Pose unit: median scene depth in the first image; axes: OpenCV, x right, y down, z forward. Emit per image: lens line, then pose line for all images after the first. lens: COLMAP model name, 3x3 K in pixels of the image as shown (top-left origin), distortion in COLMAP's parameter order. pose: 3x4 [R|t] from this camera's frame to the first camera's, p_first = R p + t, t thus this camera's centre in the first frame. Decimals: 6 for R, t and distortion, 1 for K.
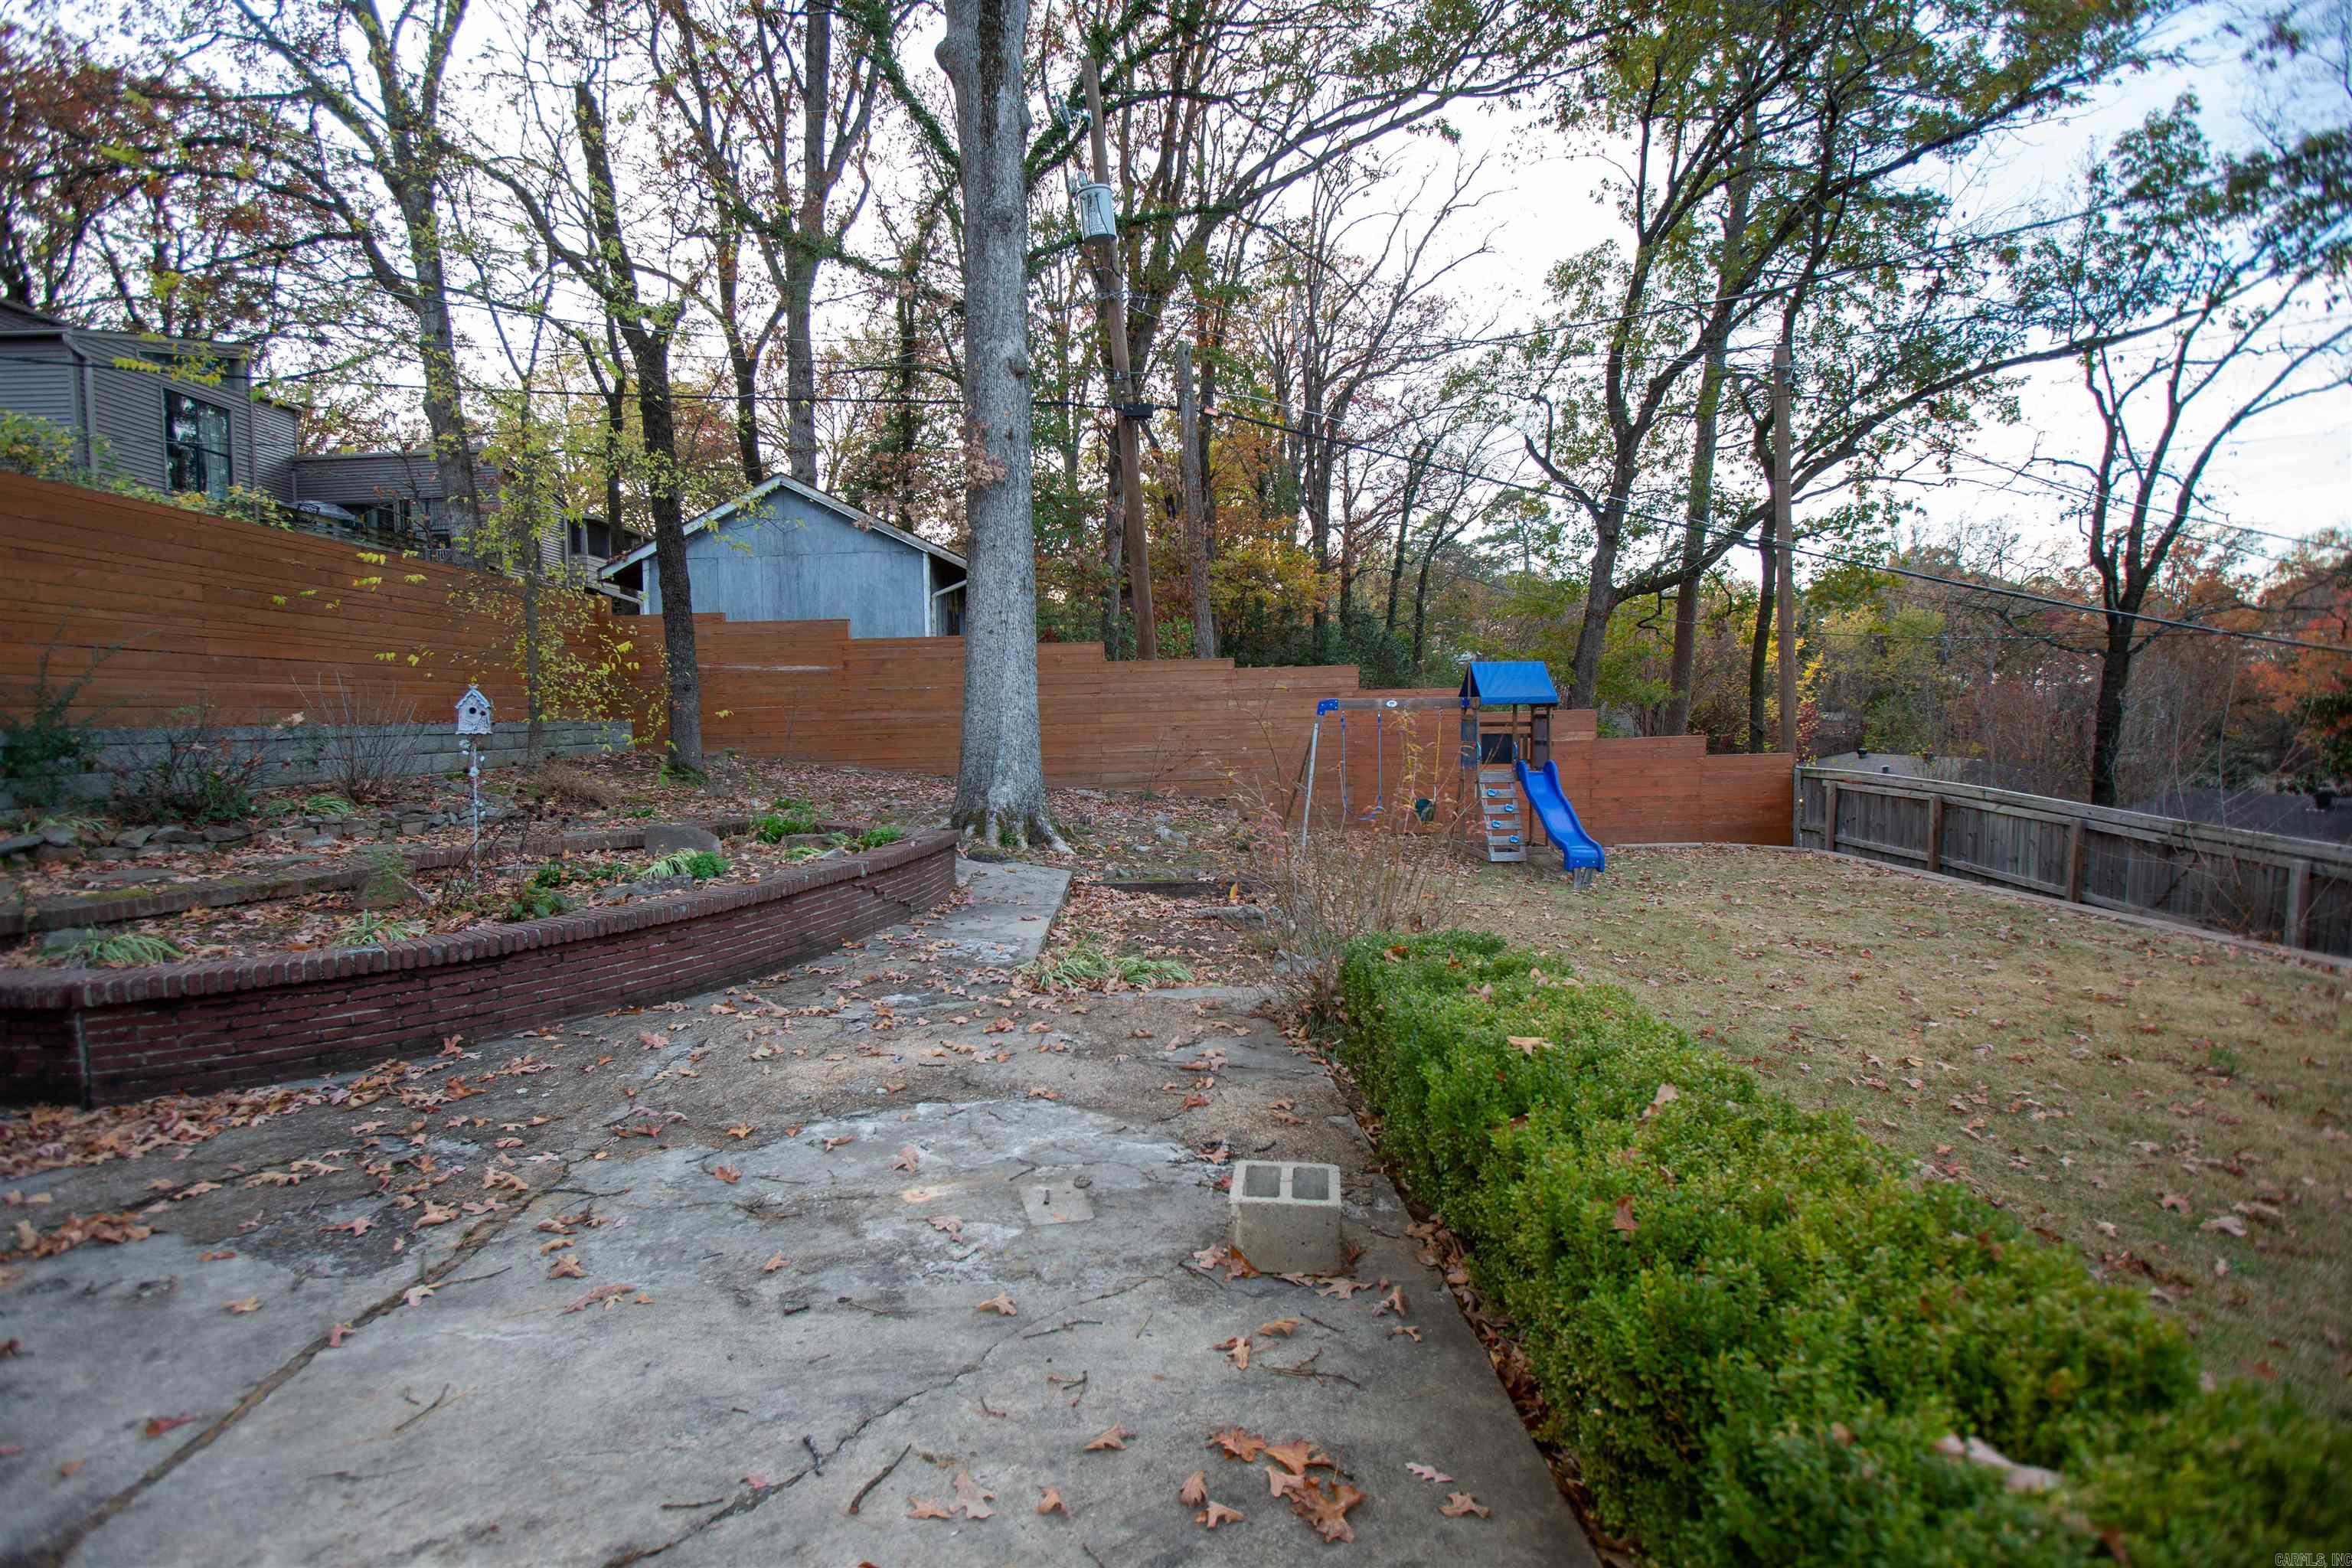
lens RADIAL K [[1136.5, 0, 1131.0], [0, 1136.5, 776.8], [0, 0, 1]] dist [-0.075372, 0.037163]
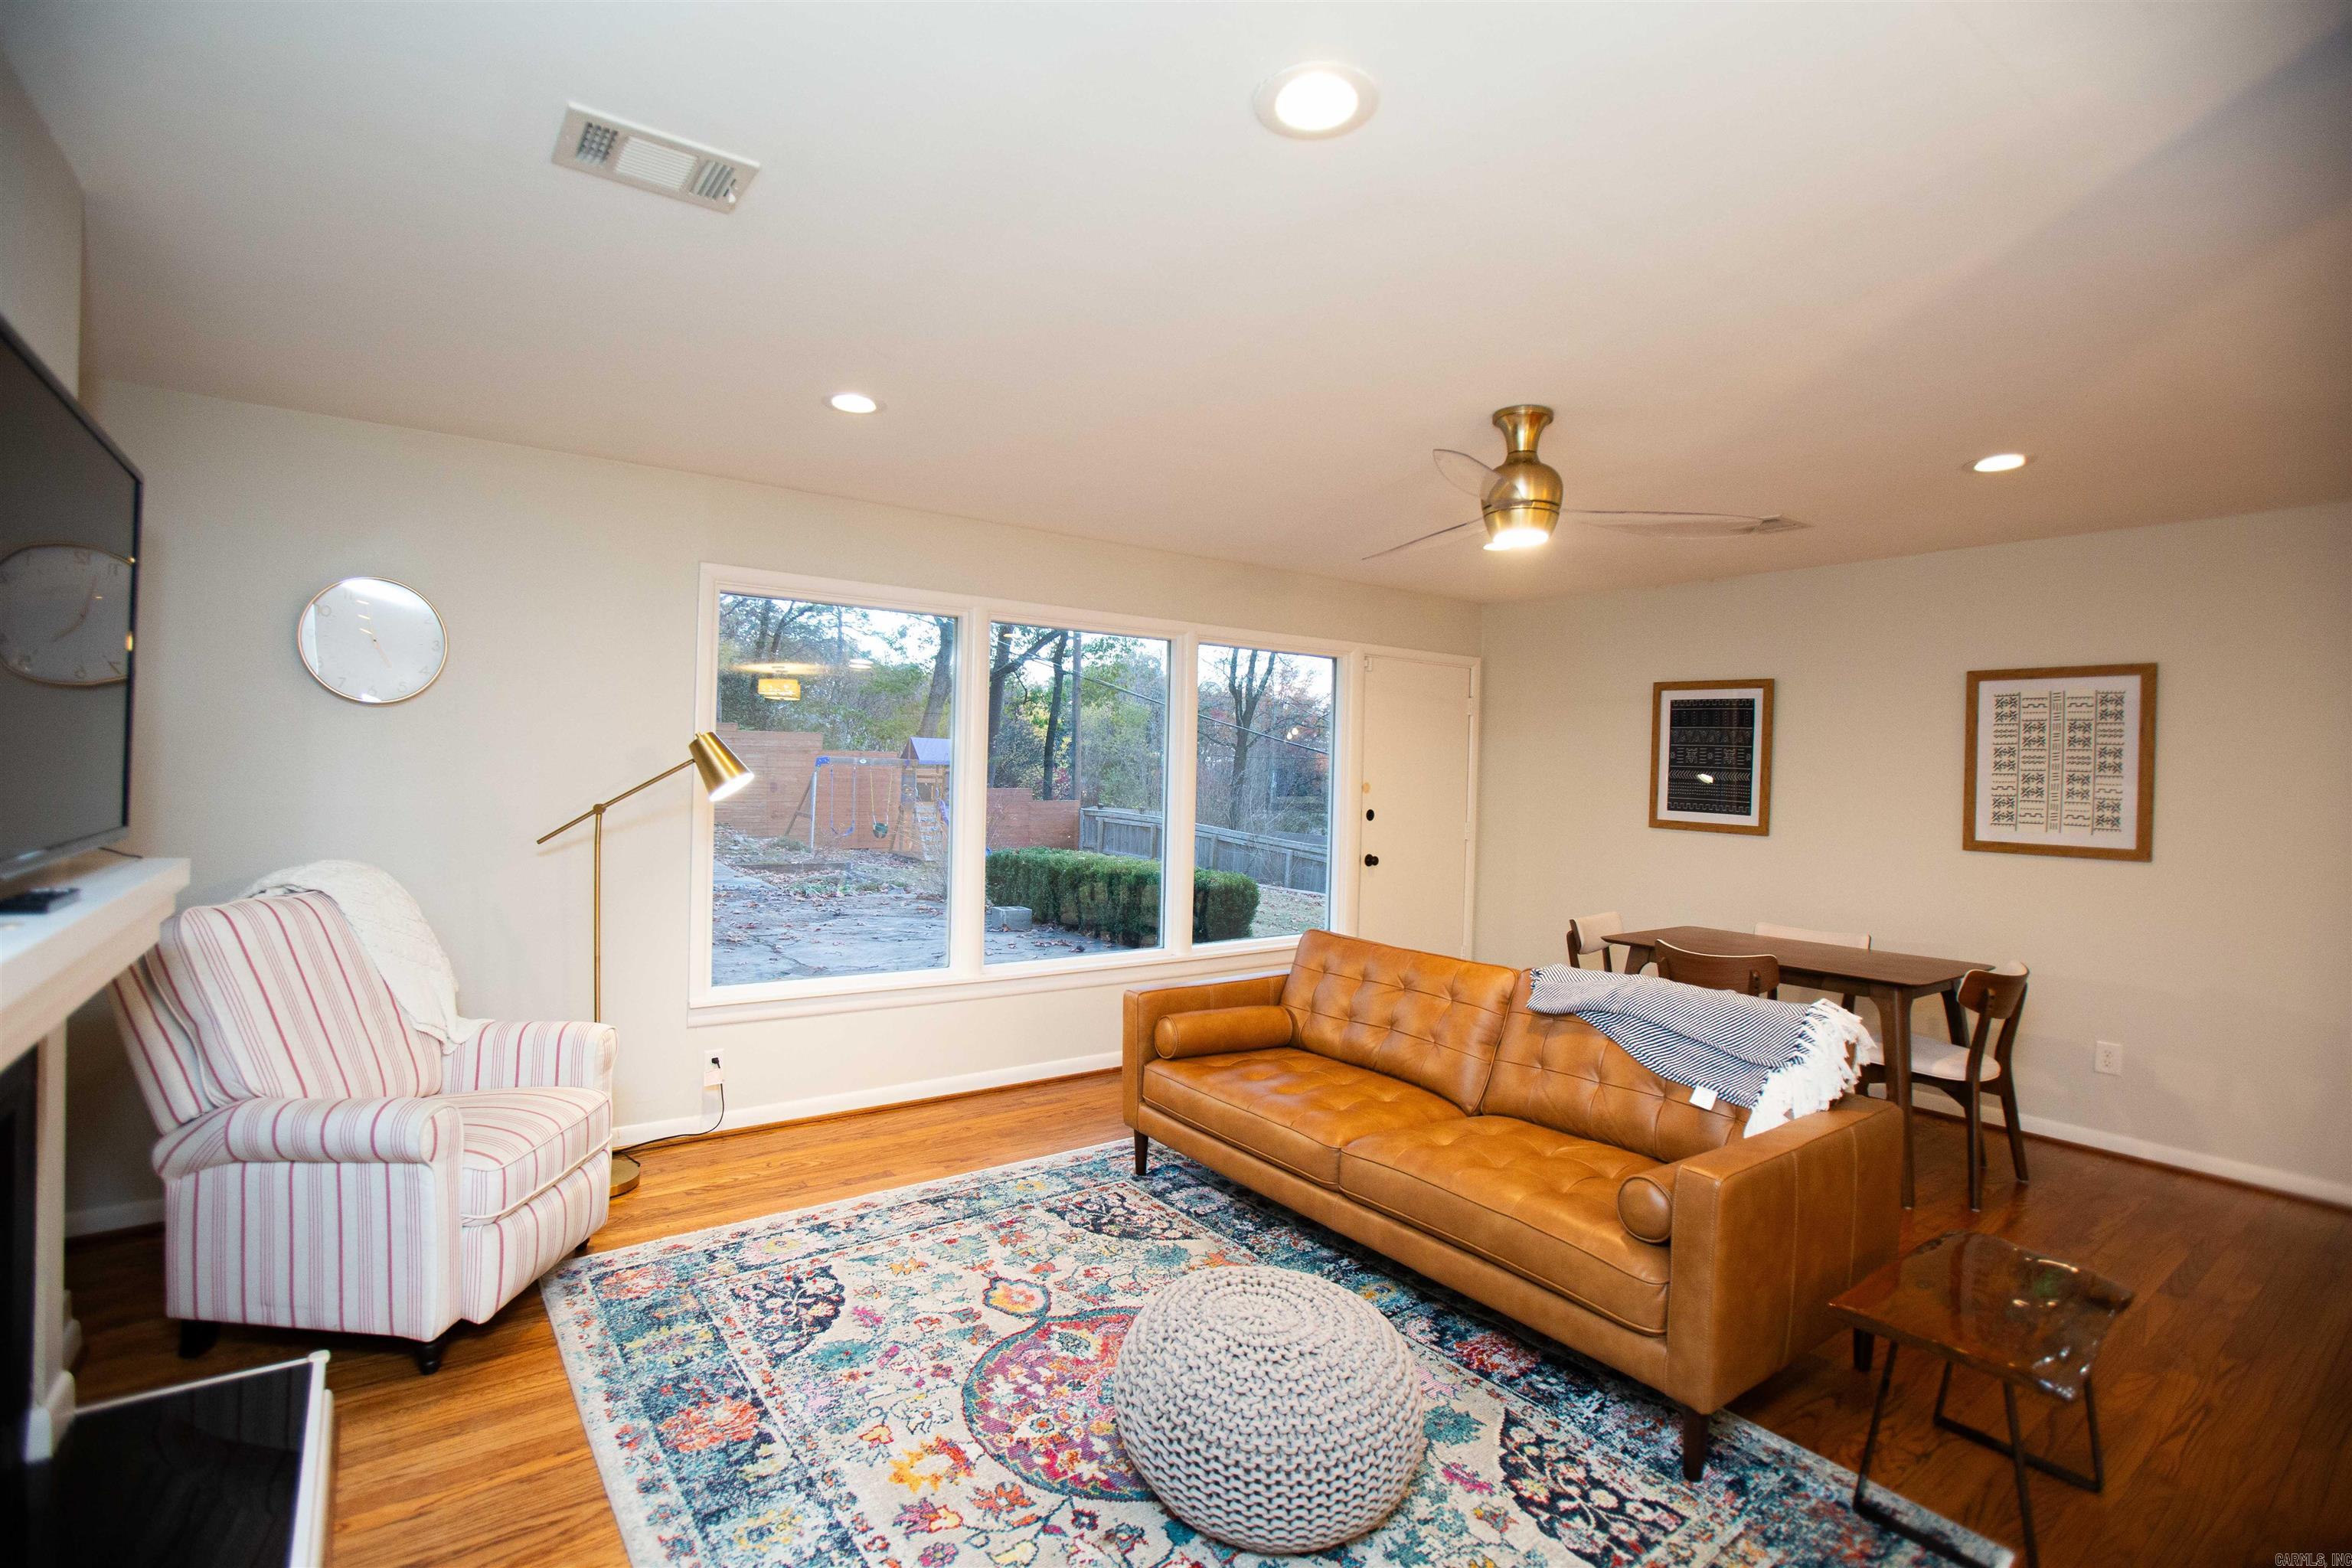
lens RADIAL K [[1098.3, 0, 1130.8], [0, 1098.3, 779.8], [0, 0, 1]] dist [-0.081237, 0.037718]
pose [[0.813014, 0.036903, 0.581074, -0.261128], [-0.011964, 0.998838, -0.046694, 0.020998], [-0.582122, 0.031011, 0.812510, -0.330686]]
